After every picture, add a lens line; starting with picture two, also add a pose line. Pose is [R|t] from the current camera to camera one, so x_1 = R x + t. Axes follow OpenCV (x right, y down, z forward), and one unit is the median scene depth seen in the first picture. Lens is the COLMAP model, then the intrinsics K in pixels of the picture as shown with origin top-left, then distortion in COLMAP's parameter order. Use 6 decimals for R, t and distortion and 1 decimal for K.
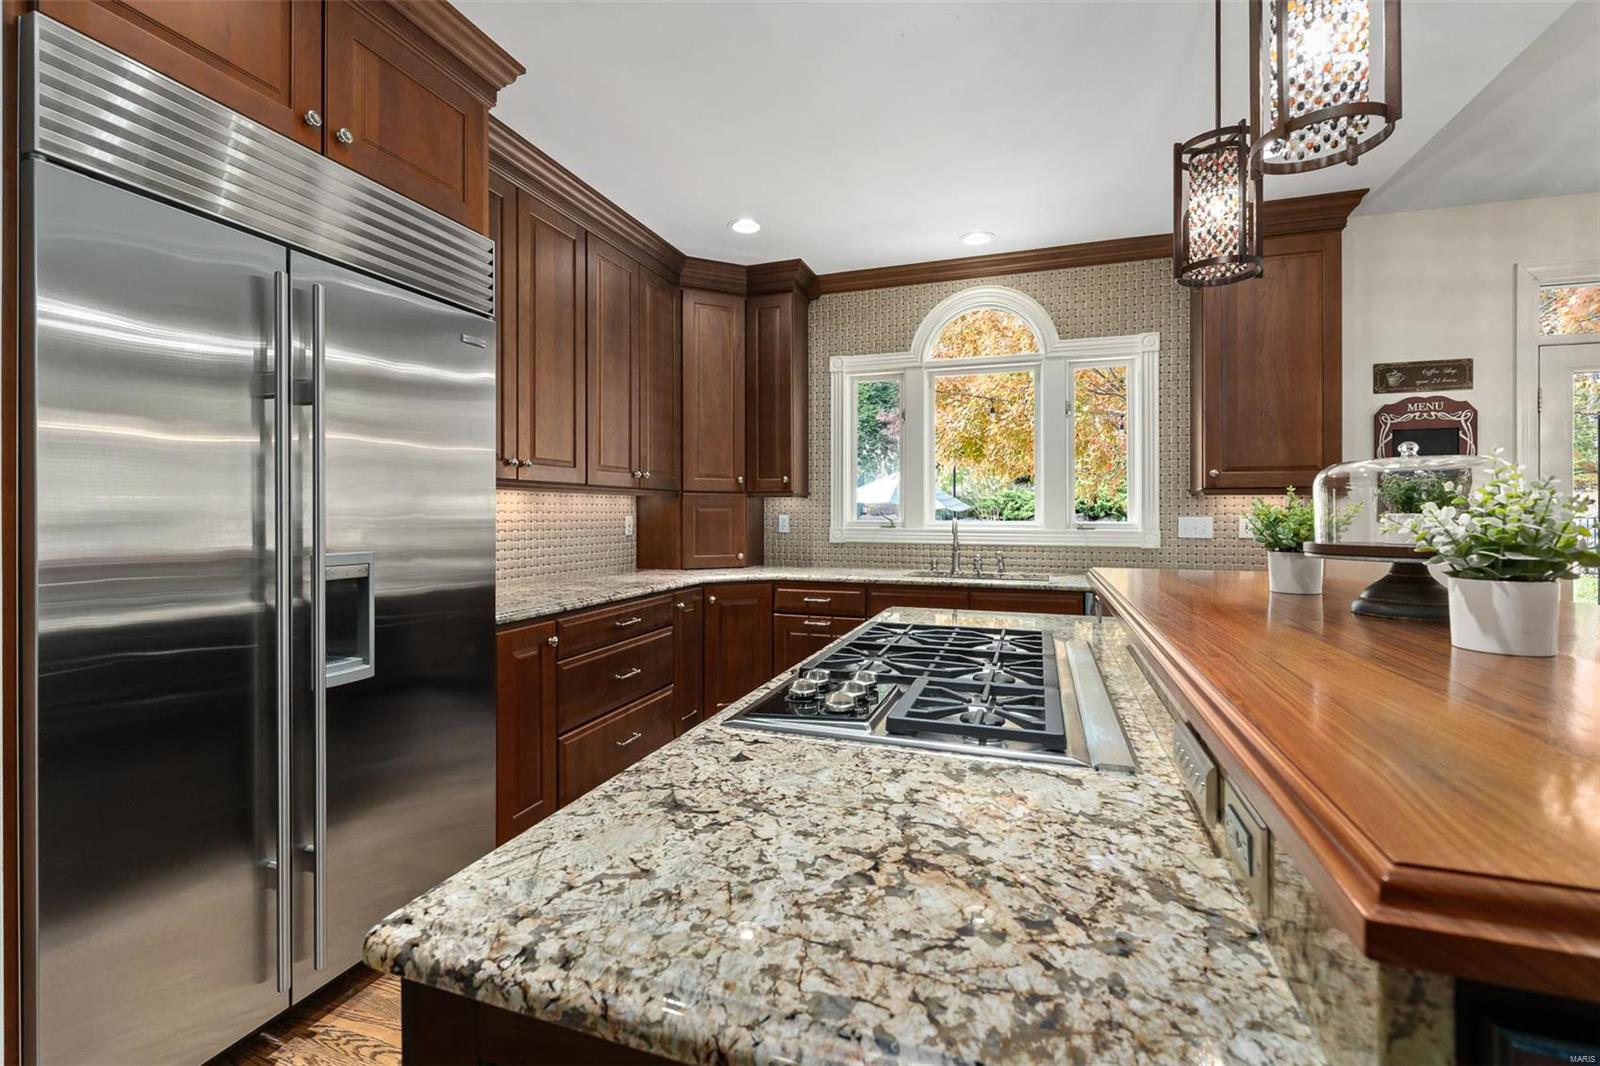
lens RADIAL K [[669.3, 0, 801.7], [0, 669.3, 511.6], [0, 0, 1]] dist [-0.000181, 0.000078]
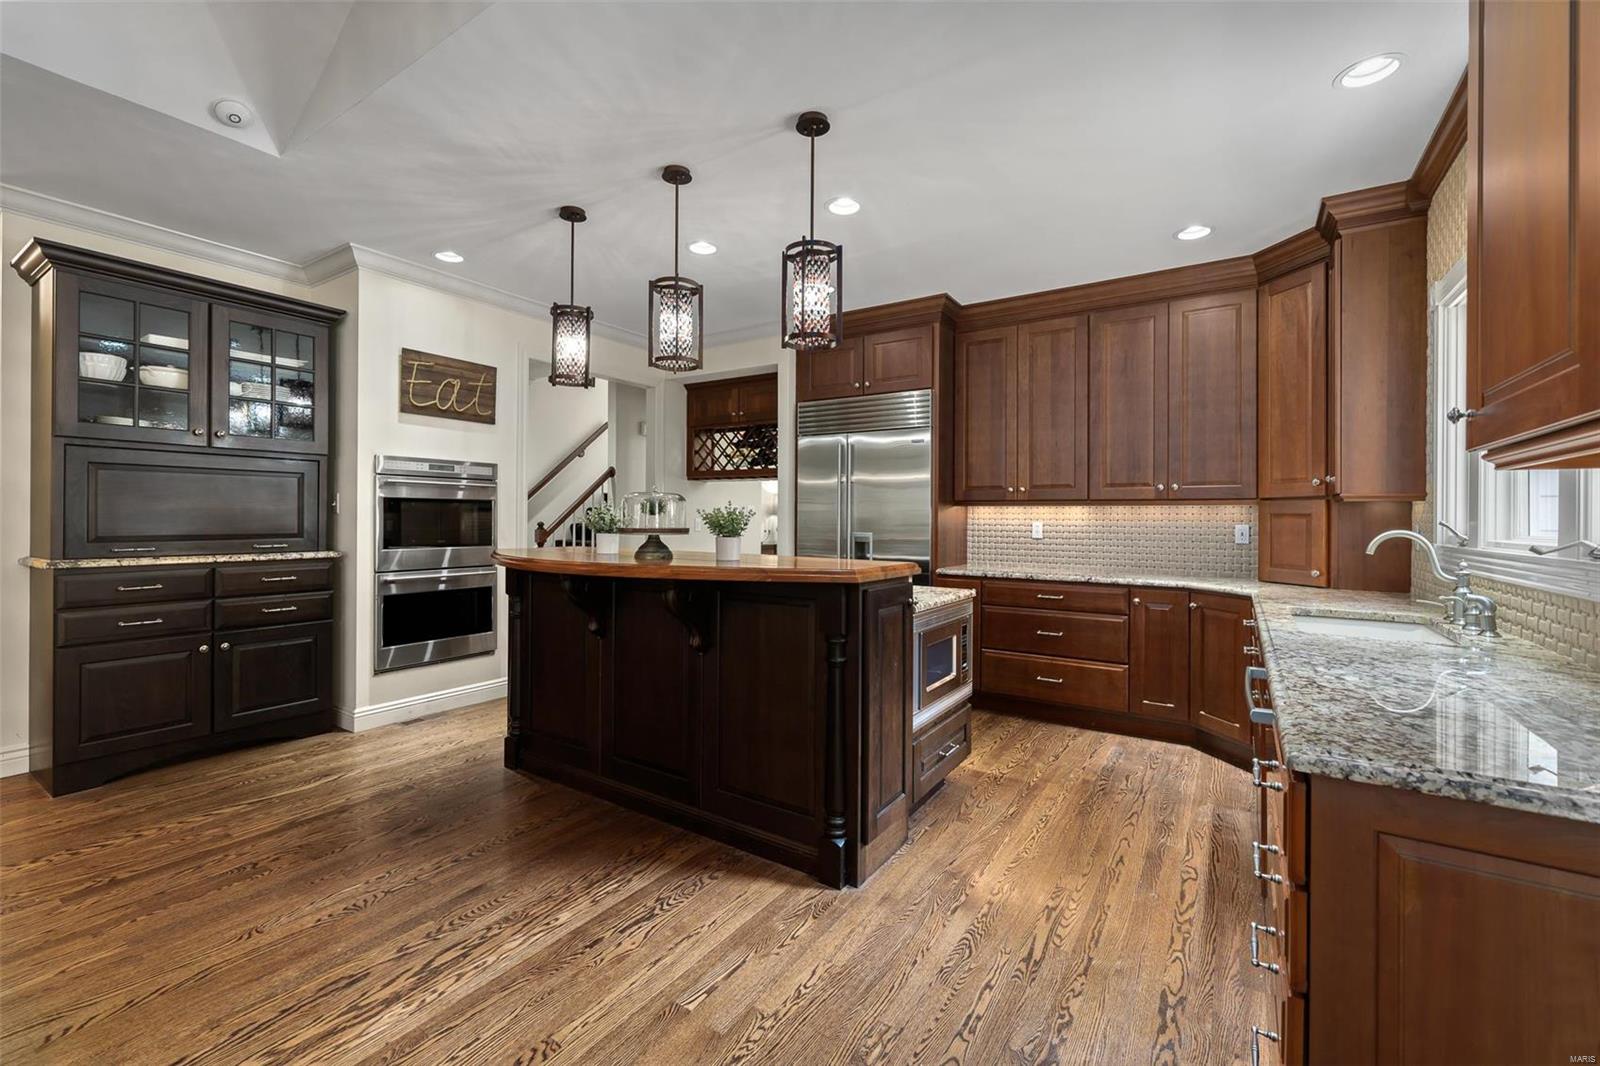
lens RADIAL K [[660.6, 0, 800.0], [0, 660.6, 533.0], [0, 0, 1]] dist [-0.000032, -0.000003]
pose [[-0.243708, 0.009788, -0.969799, 1.043875], [-0.003435, 0.999934, 0.010956, 0.012707], [0.969843, 0.006001, -0.243659, 0.687071]]
